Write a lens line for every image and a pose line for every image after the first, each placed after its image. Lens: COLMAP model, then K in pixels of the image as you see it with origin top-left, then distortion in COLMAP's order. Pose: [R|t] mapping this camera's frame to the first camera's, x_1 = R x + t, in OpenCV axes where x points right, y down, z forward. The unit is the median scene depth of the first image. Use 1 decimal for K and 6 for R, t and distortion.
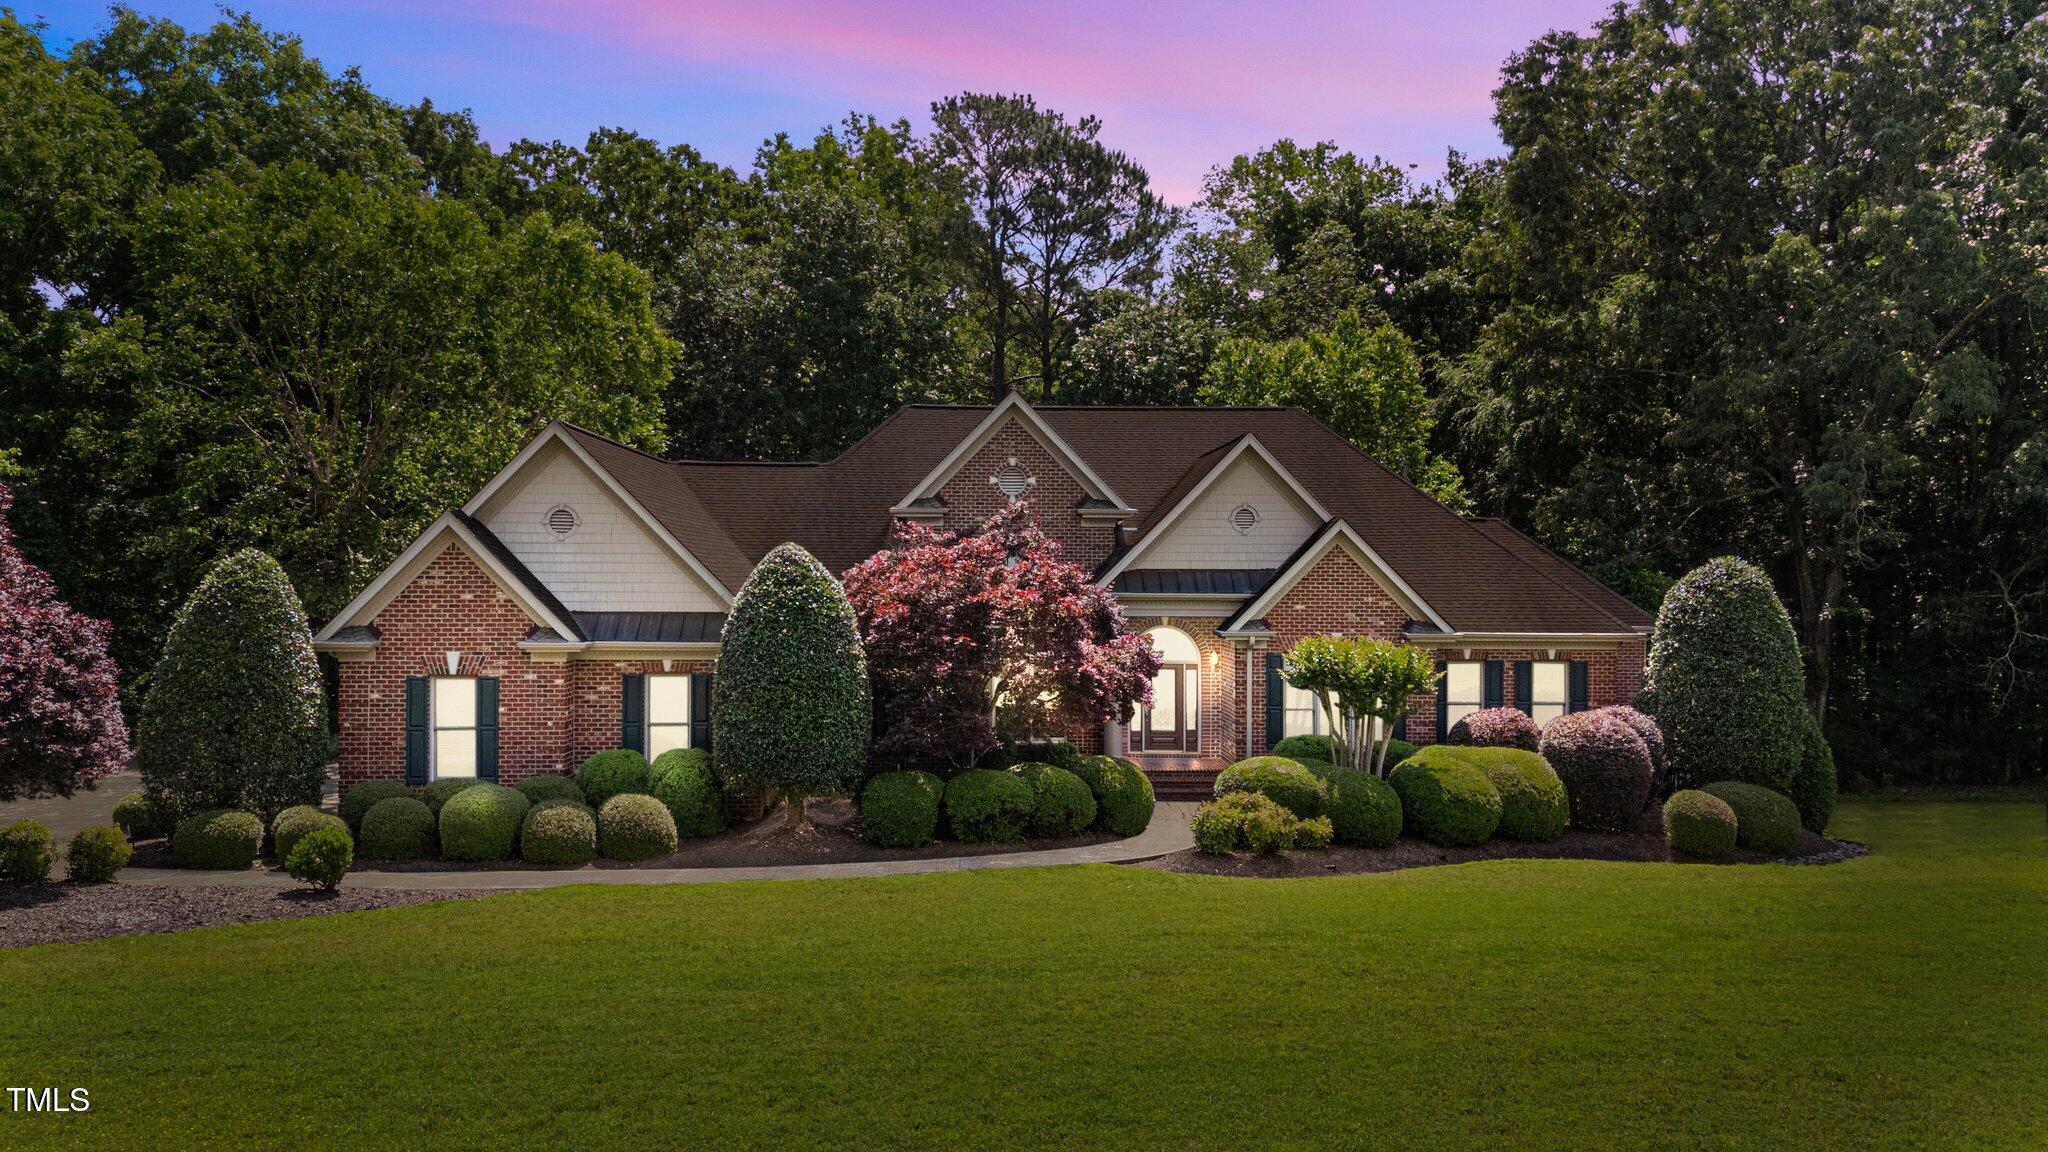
lens RADIAL K [[1469.1, 0, 1053.9], [0, 1469.1, 570.5], [0, 0, 1]] dist [0.099135, -0.152990]
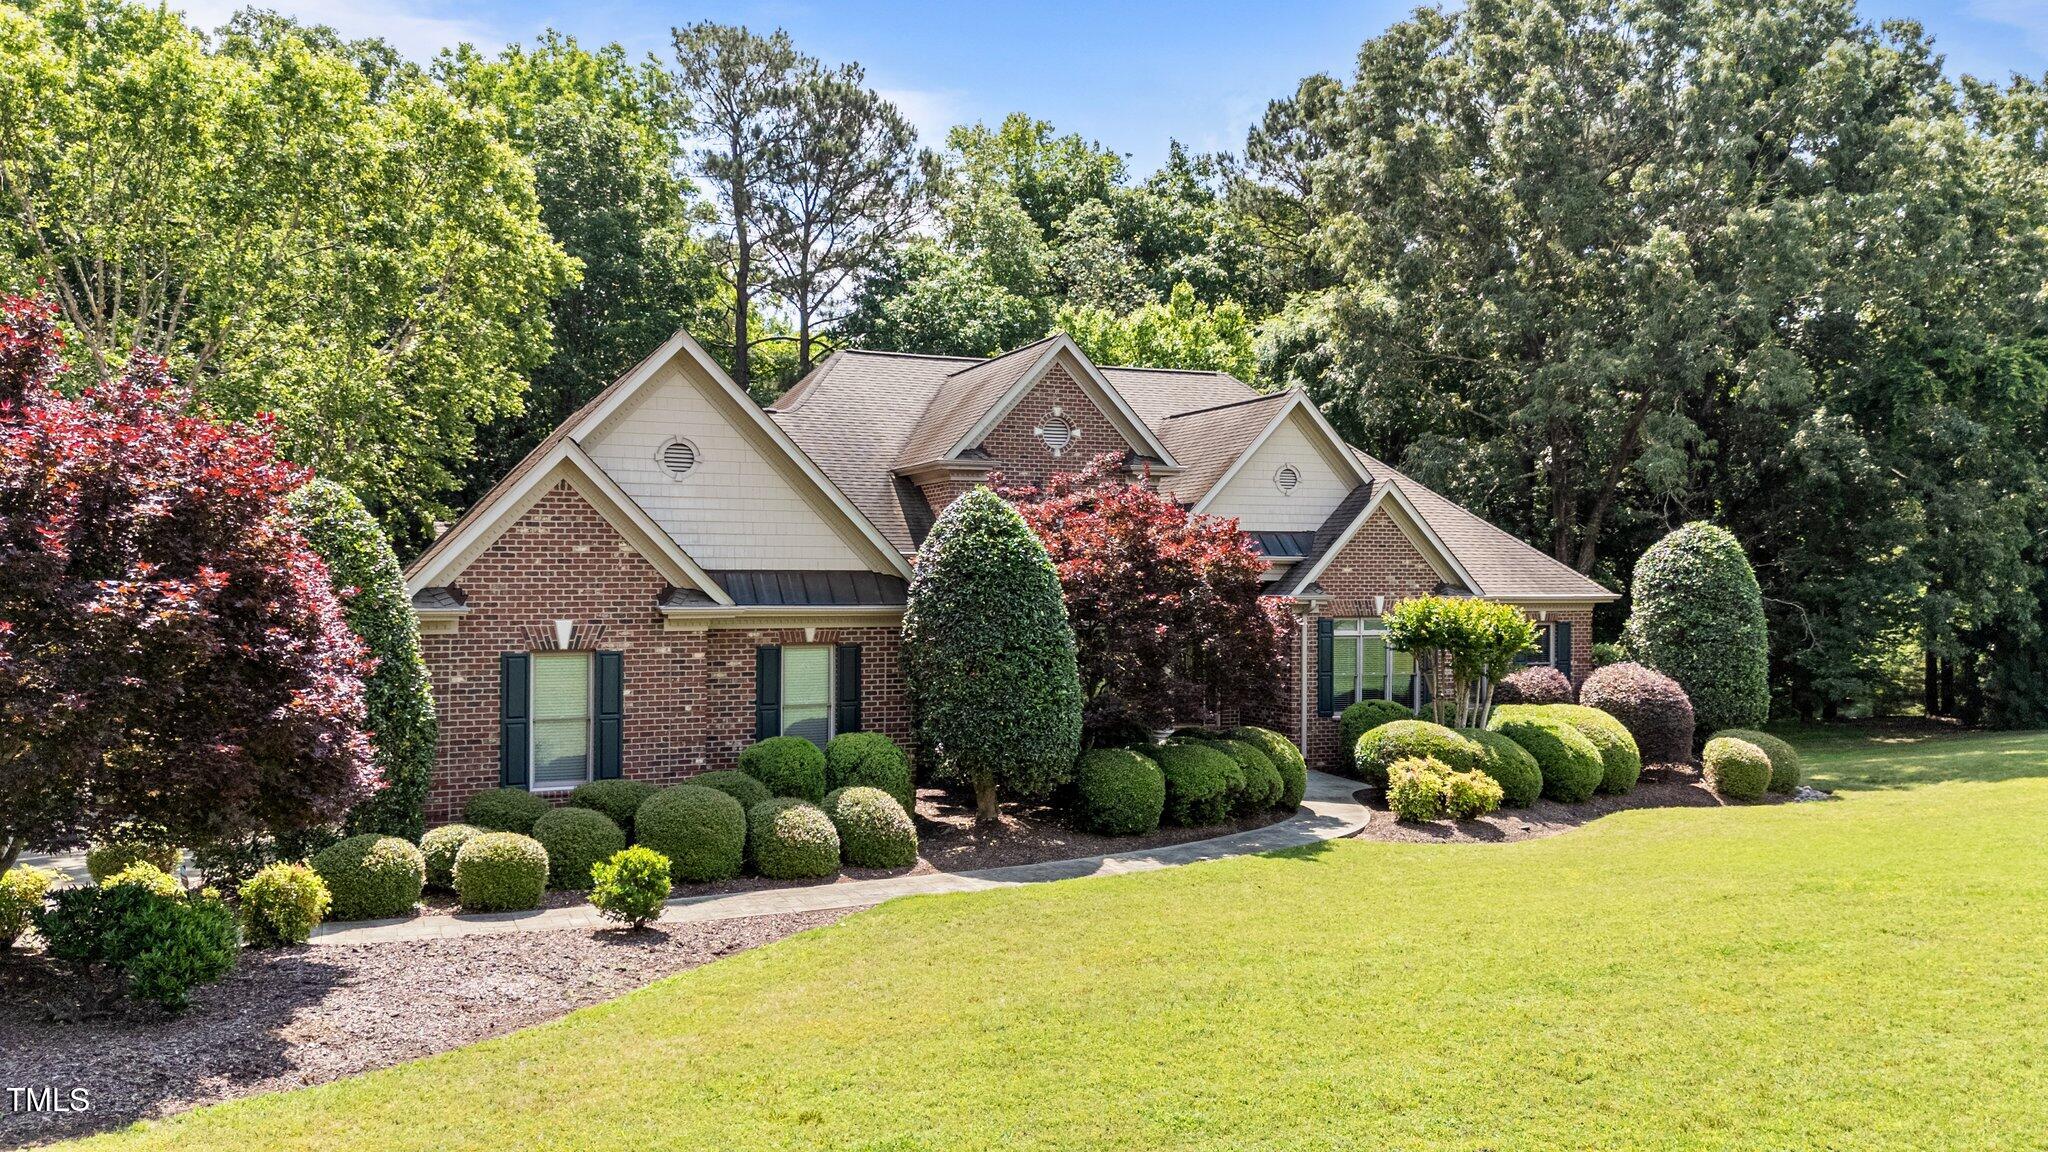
lens RADIAL K [[1469.1, 0, 1053.9], [0, 1469.1, 570.5], [0, 0, 1]] dist [0.099135, -0.152990]
pose [[0.941045, -0.002834, 0.338268, -0.412047], [0.001995, 0.999994, 0.002829, 0.026246], [-0.338274, -0.001987, 0.941045, 0.177768]]
